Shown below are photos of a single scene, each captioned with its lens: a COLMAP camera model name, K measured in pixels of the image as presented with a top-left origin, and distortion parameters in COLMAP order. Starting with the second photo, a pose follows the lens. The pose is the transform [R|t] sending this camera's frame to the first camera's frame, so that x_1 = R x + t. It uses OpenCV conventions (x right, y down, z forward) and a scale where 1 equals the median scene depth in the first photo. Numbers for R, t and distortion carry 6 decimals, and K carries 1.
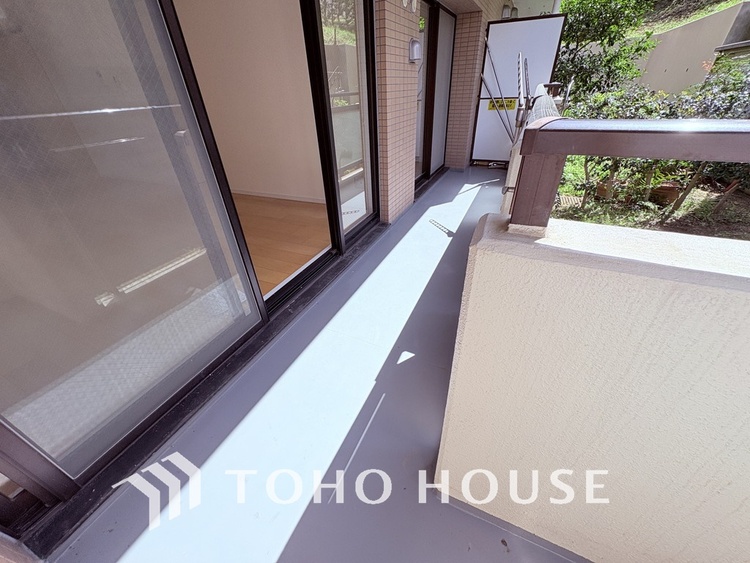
lens RADIAL K [[300.2, 0, 375.0], [0, 300.2, 281.5], [0, 0, 1]] dist [-0.000266, 0.000011]
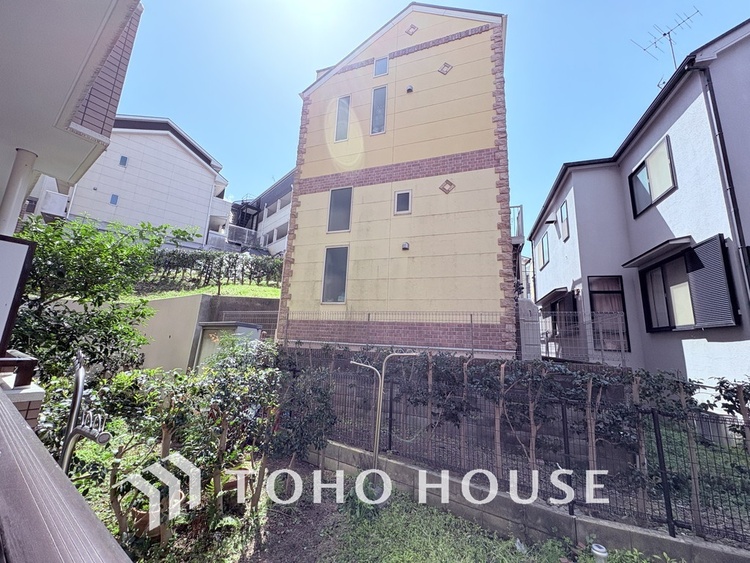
lens RADIAL K [[300.2, 0, 375.0], [0, 300.2, 281.5], [0, 0, 1]] dist [-0.000266, 0.000011]
pose [[0.188444, 0.245561, 0.950888, 0.187360], [0.490205, 0.815473, -0.307738, -0.267150], [-0.850992, 0.524122, 0.033296, 0.359813]]
